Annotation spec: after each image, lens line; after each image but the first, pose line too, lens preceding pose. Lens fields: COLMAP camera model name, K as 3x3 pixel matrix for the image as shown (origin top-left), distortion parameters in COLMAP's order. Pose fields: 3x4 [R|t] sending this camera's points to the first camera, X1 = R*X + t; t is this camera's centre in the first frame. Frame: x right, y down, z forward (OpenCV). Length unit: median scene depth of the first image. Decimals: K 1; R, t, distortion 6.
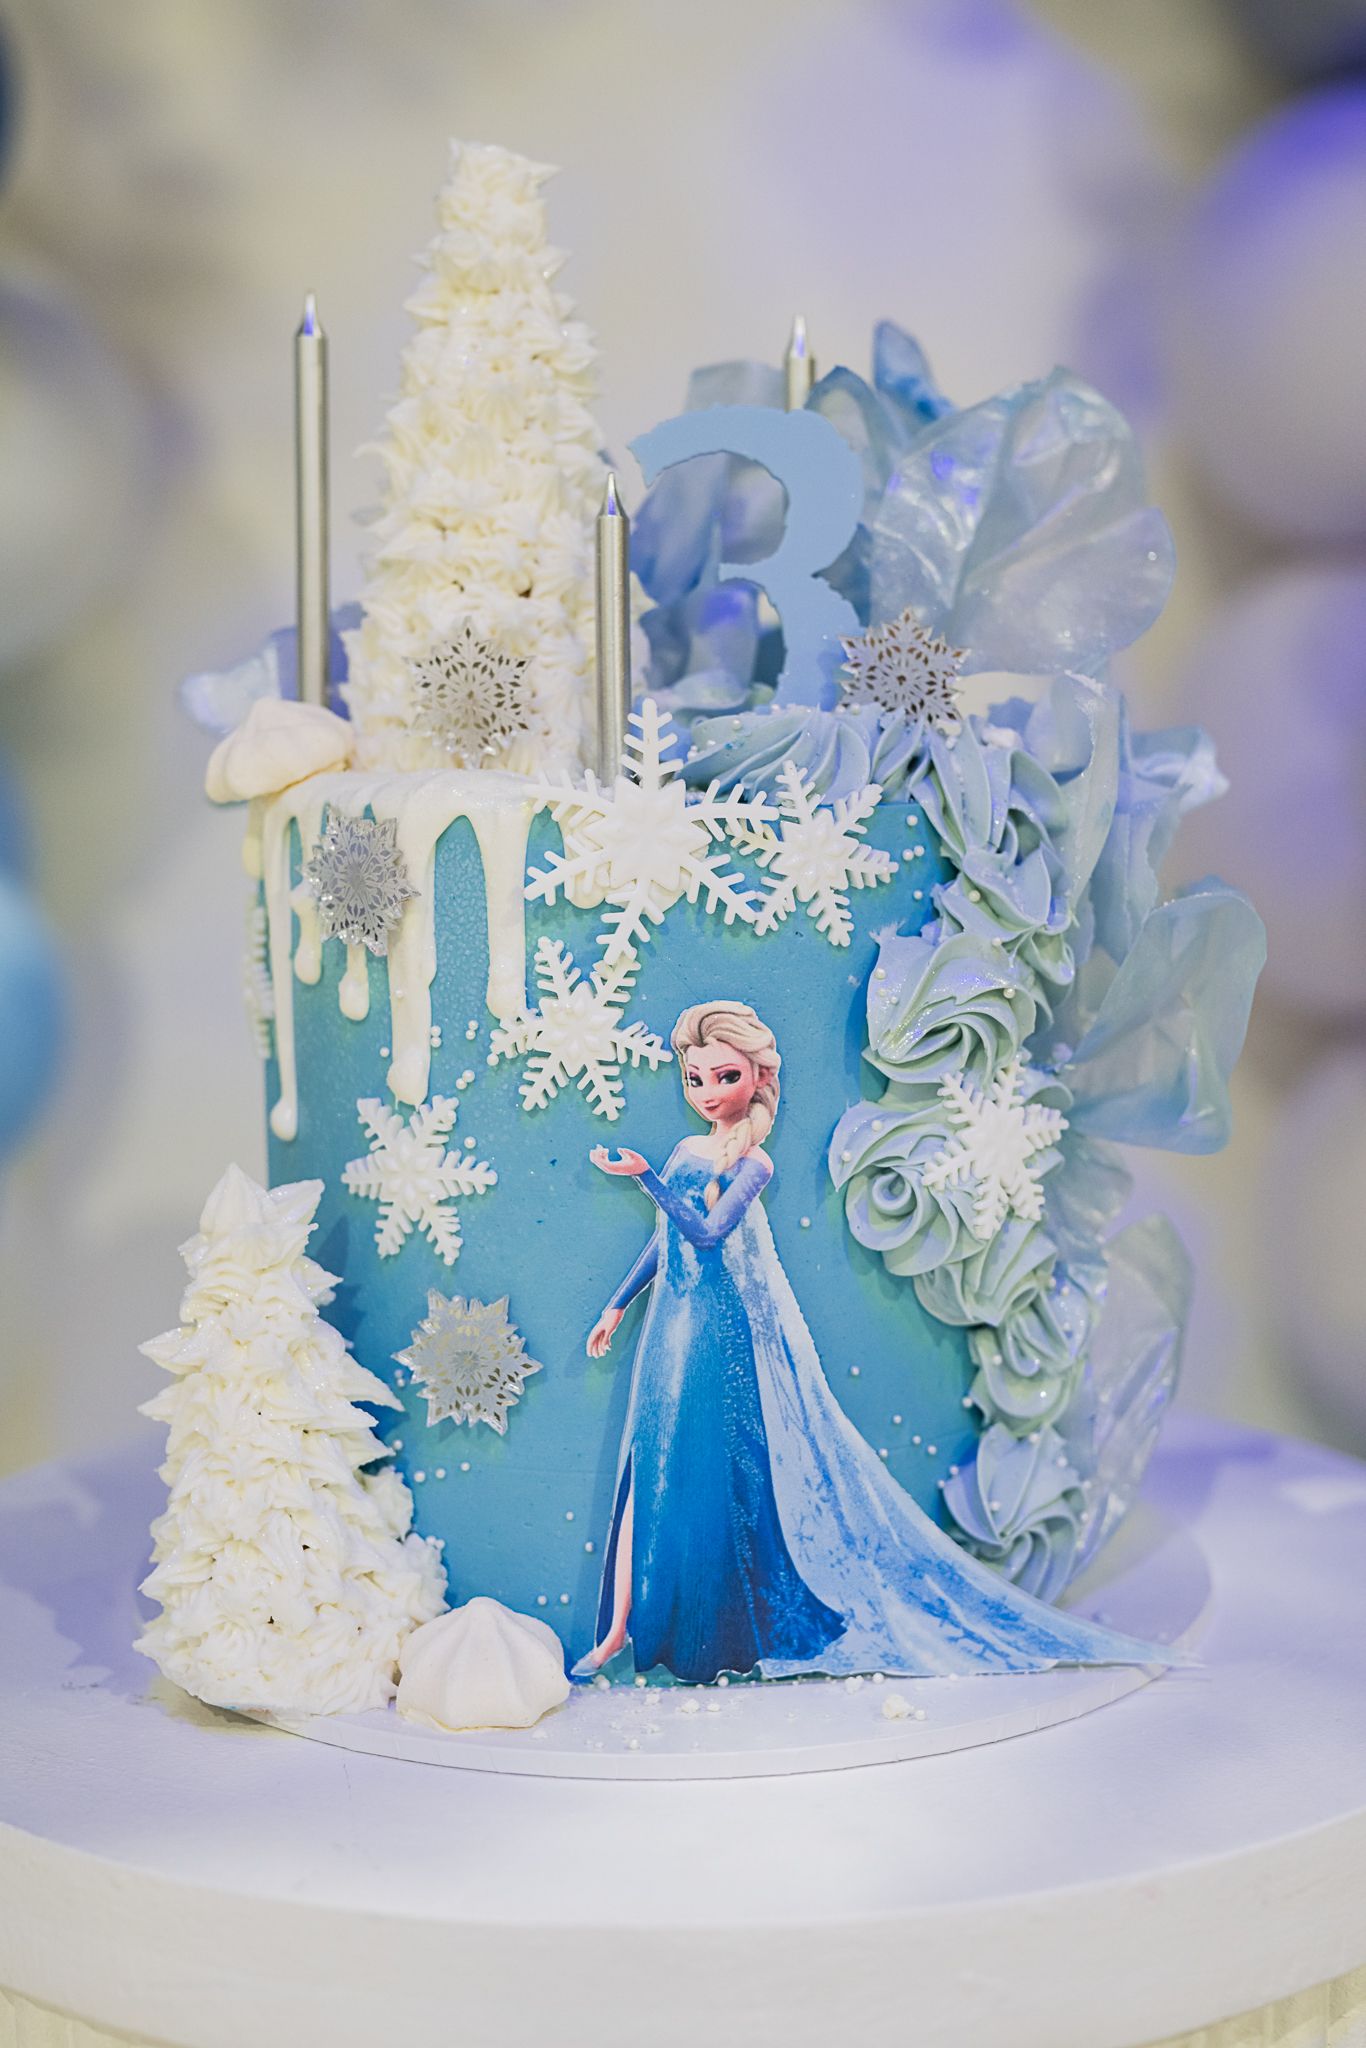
lens RADIAL K [[3005.3, 0, 683.0], [0, 3005.3, 1024.0], [0, 0, 1]] dist [-0.017062, 0.004086]
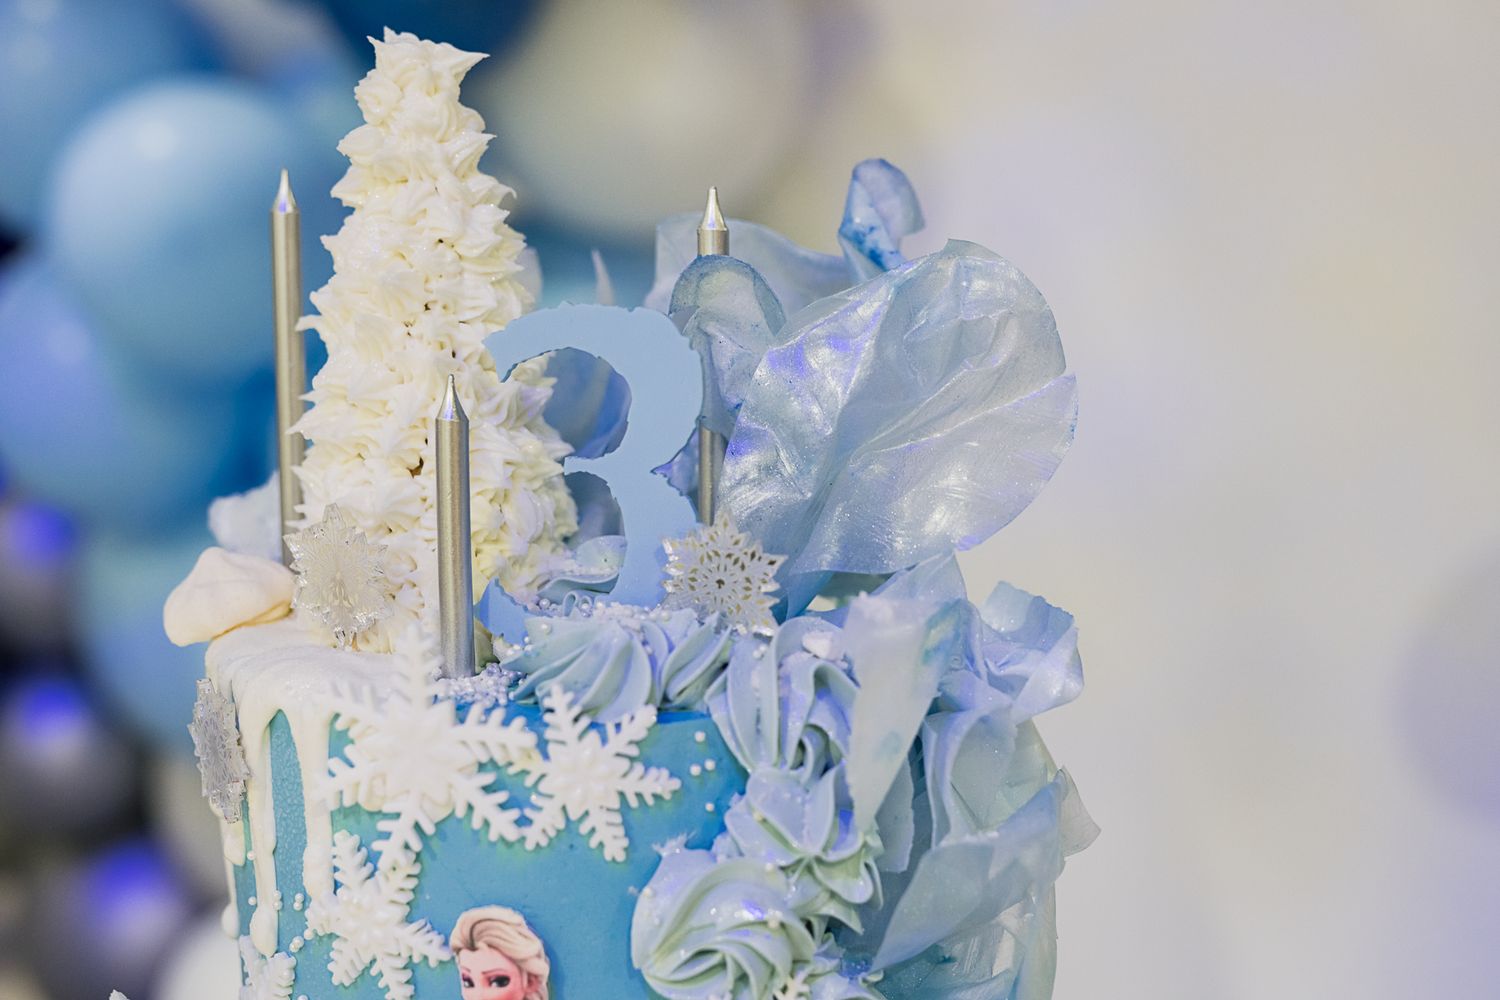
lens RADIAL K [[2201.2, 0, 750.0], [0, 2201.2, 500.0], [0, 0, 1]] dist [-0.017062, 0.004086]
pose [[0.943910, 0.048091, -0.326682, 0.328833], [-0.027964, 0.997425, 0.066034, -0.195741], [0.329017, -0.053195, 0.942825, 0.315769]]
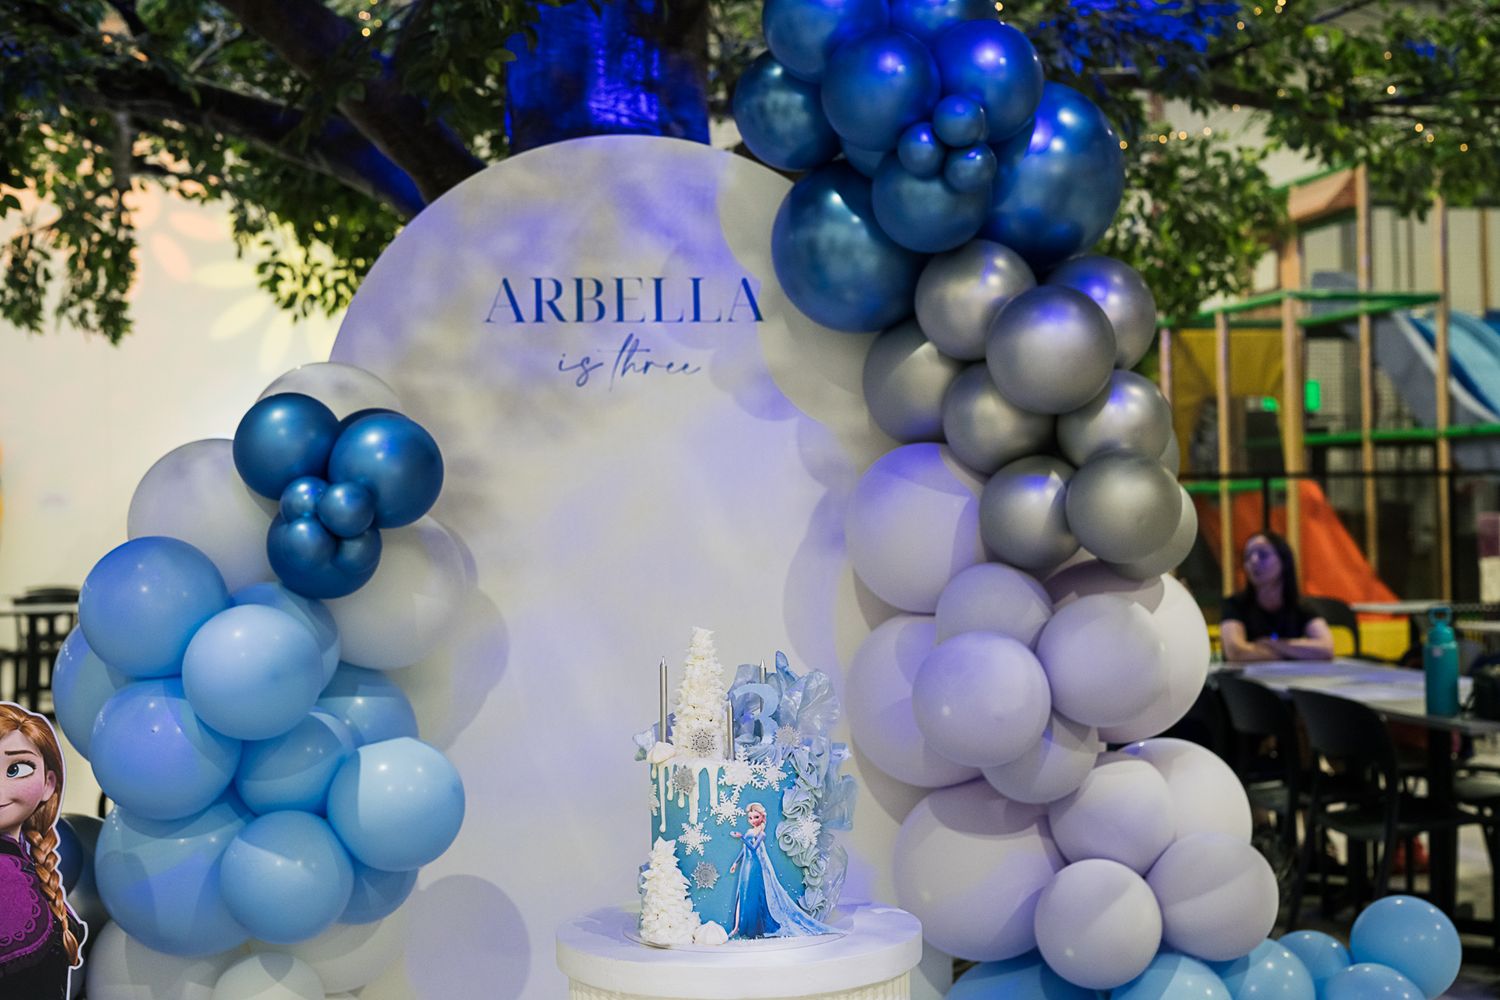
lens RADIAL K [[2098.0, 0, 747.8], [0, 2098.0, 488.8], [0, 0, 1]] dist [0.001874, 0.076556]
pose [[0.995063, -0.006106, 0.099061, -0.350130], [0.019127, 0.991193, -0.131035, -0.069422], [-0.097389, 0.132283, 0.986416, -2.611456]]
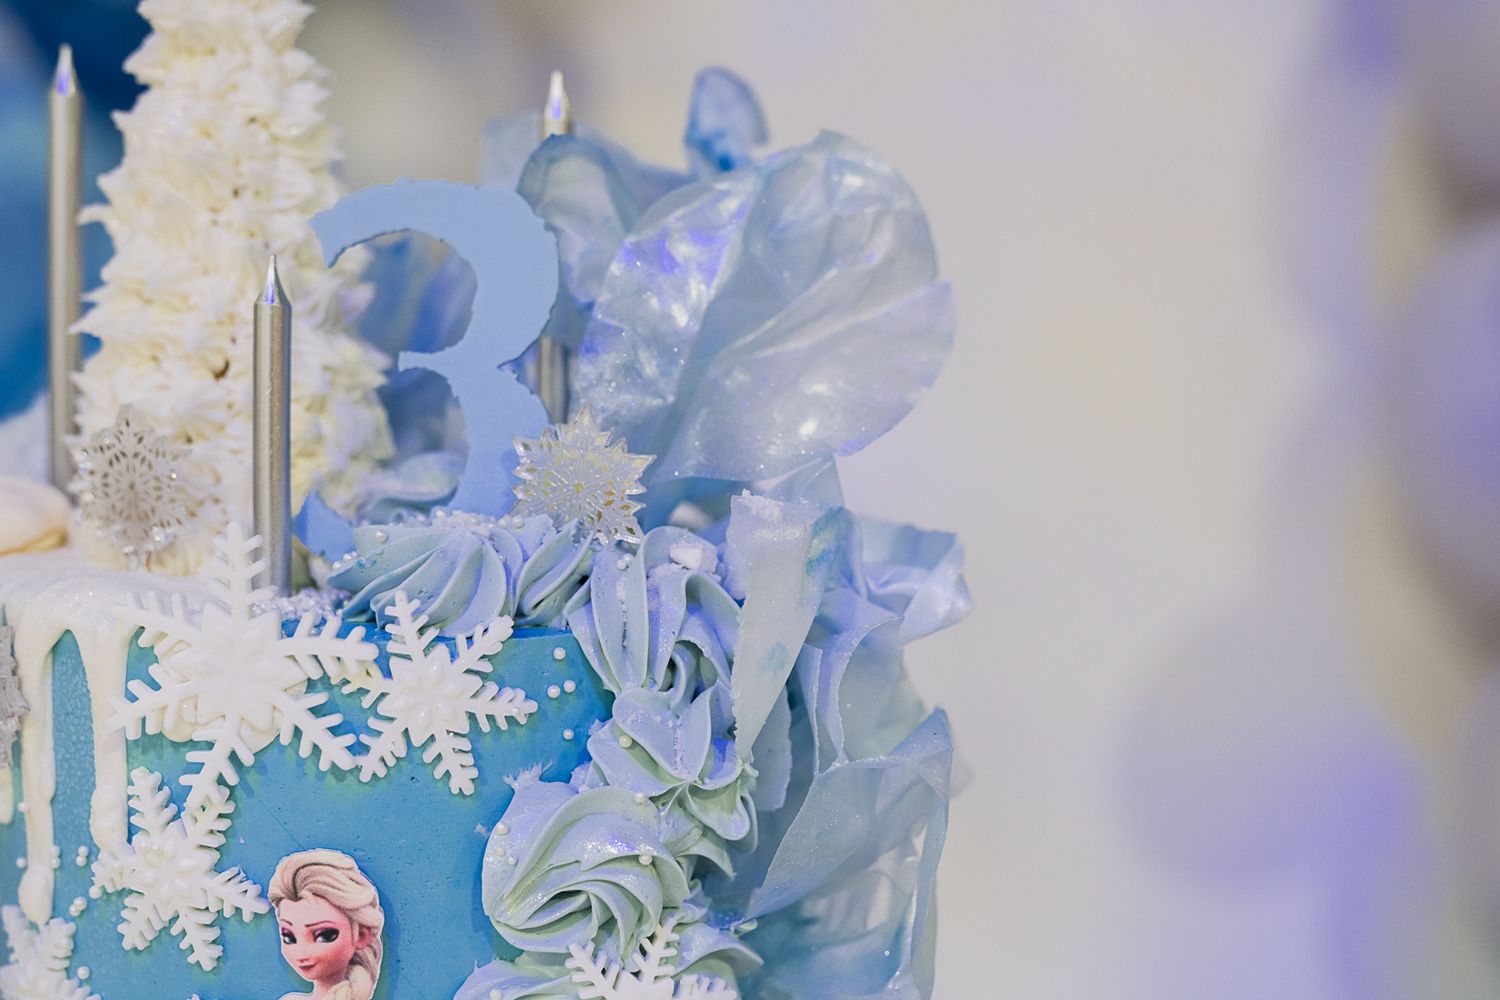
lens RADIAL K [[2229.3, 0, 750.0], [0, 2229.3, 500.0], [0, 0, 1]] dist [-0.034636, 0.050489]
pose [[0.981703, 0.043050, -0.185486, 0.253332], [-0.042018, 0.999072, 0.009492, -0.122148], [0.185723, -0.001525, 0.982601, 0.357962]]
